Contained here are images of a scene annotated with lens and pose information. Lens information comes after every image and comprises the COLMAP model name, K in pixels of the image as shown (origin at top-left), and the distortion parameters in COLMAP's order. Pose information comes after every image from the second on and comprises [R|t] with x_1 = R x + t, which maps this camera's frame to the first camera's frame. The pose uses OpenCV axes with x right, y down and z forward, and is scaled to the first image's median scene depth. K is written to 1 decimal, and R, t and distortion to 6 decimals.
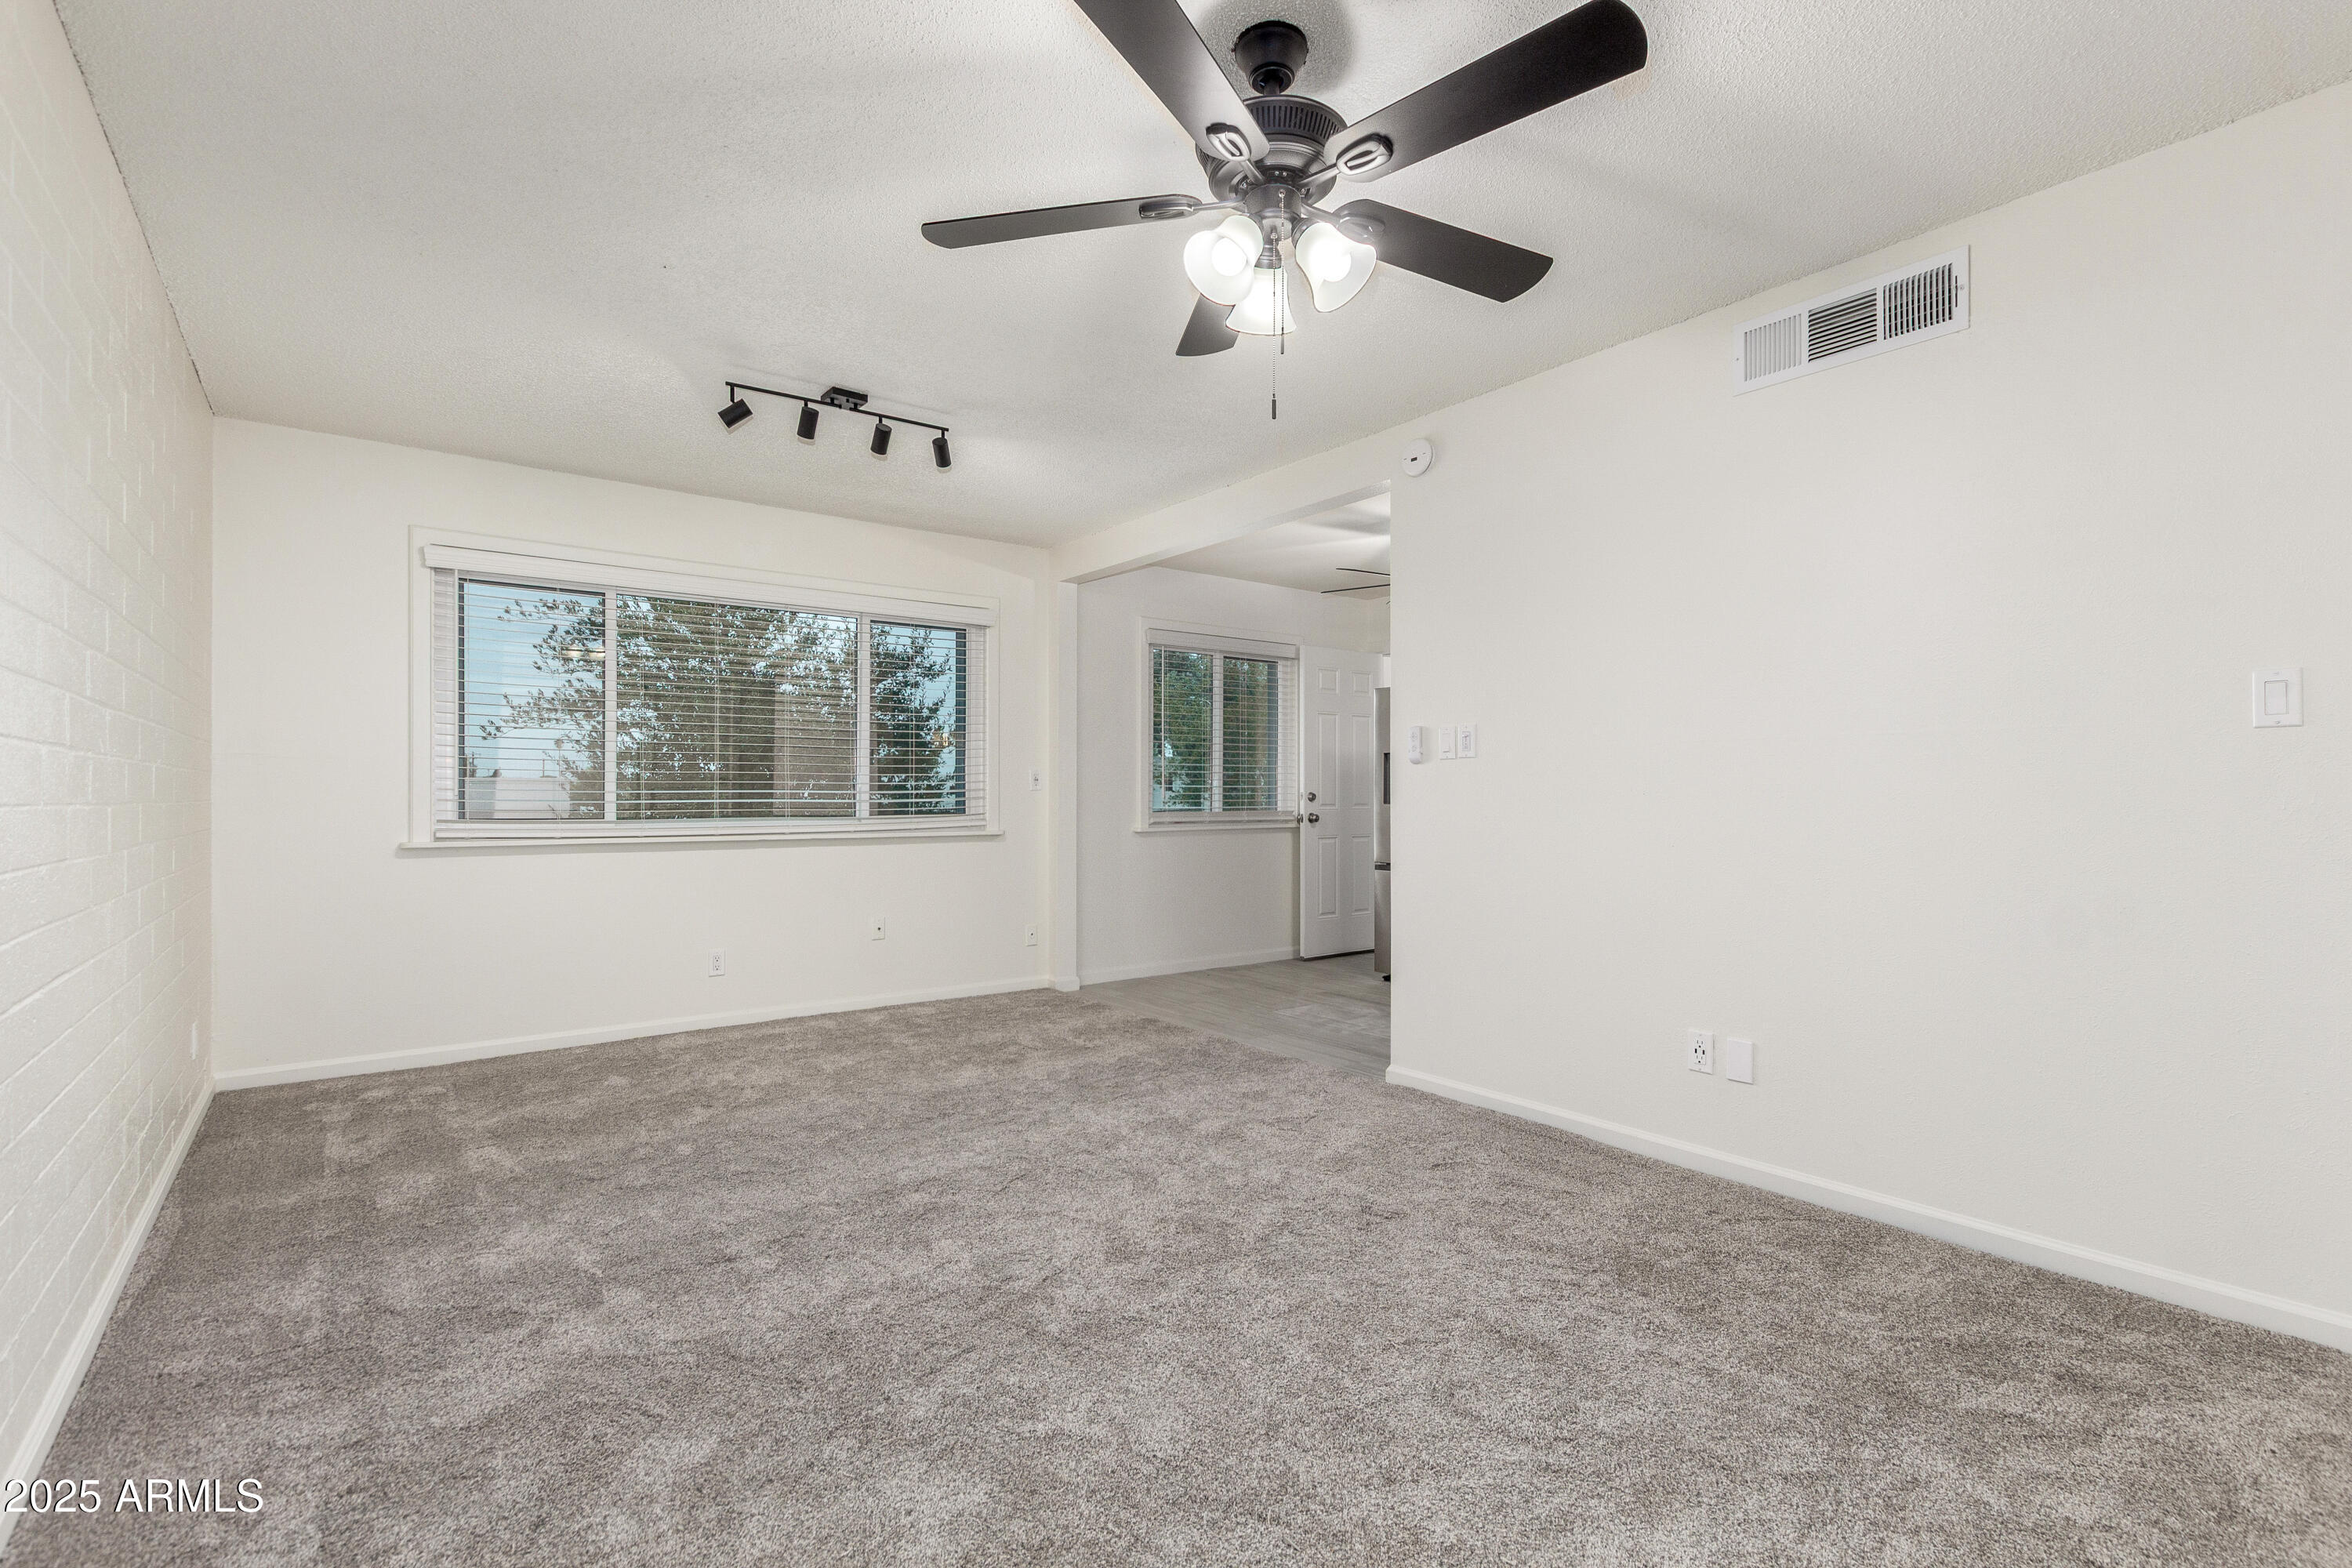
lens RADIAL K [[1140.7, 0, 1178.3], [0, 1140.7, 795.7], [0, 0, 1]] dist [0.049353, -0.000147]
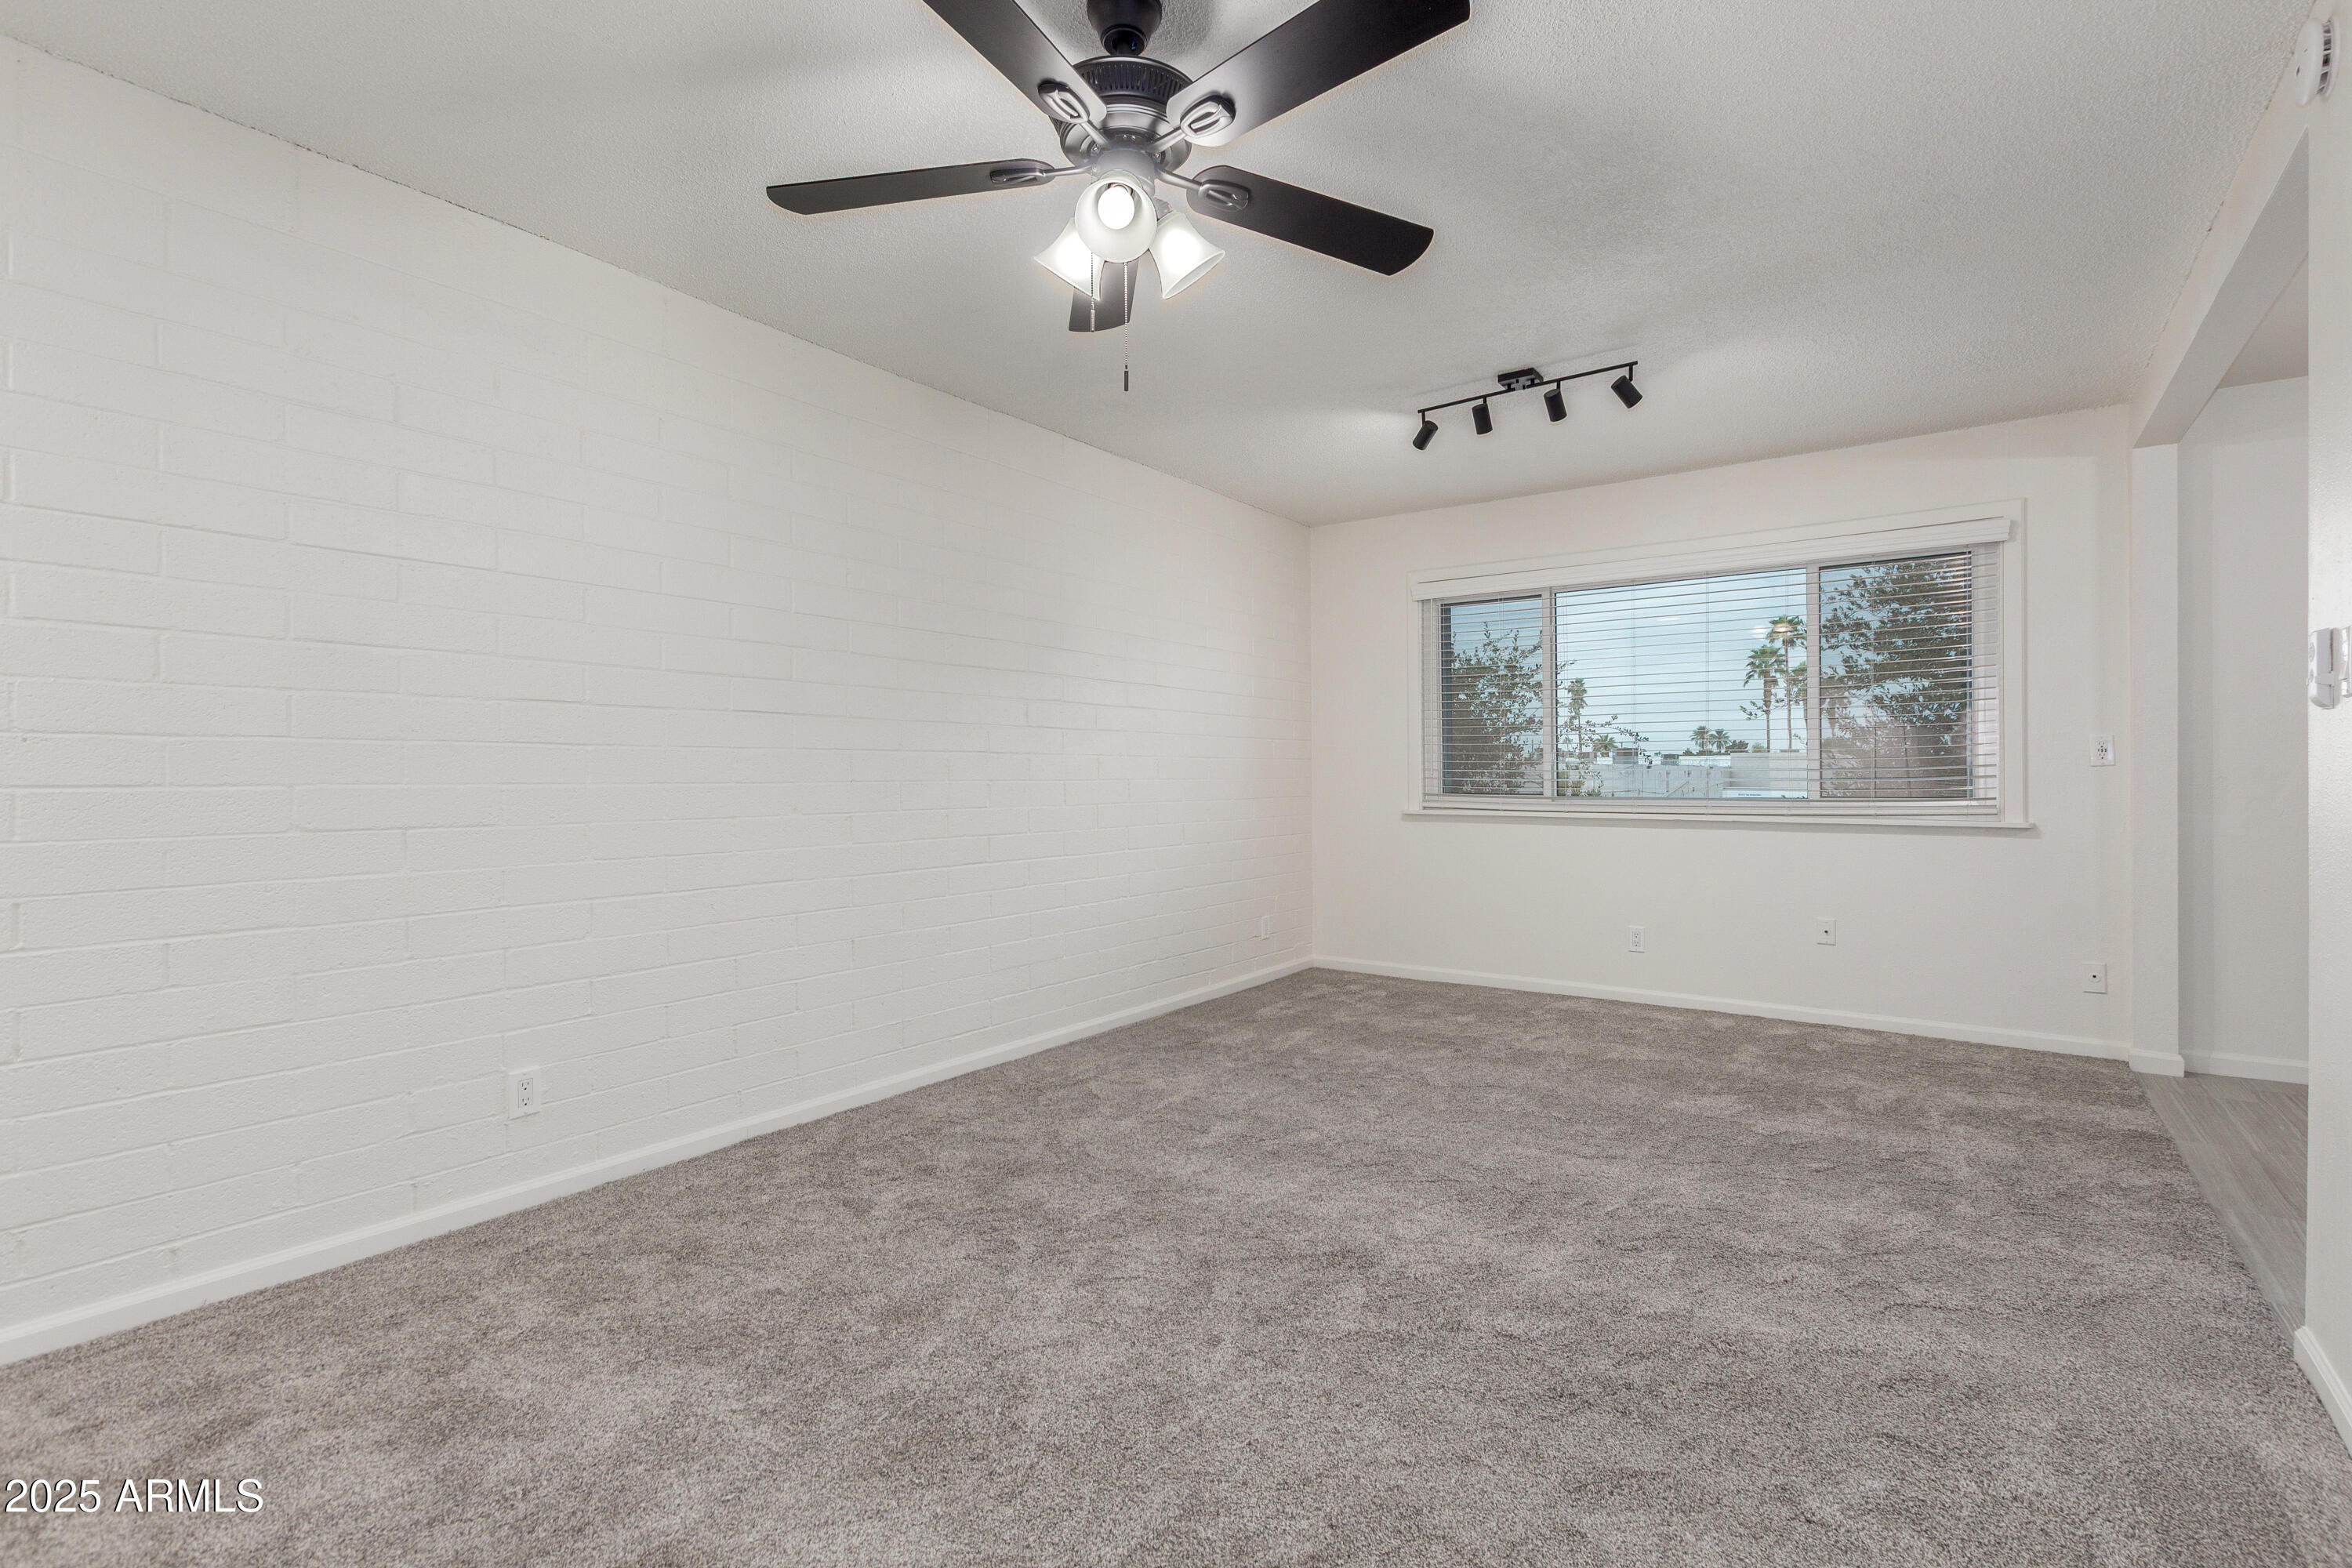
lens RADIAL K [[1128.8, 0, 1176.0], [0, 1128.8, 784.0], [0, 0, 1]] dist [0.017036, -0.000183]
pose [[0.274406, 0.007565, -0.961584, 0.584963], [0.002626, 0.999959, 0.008617, -0.001426], [0.961610, -0.004890, 0.274375, 0.443807]]
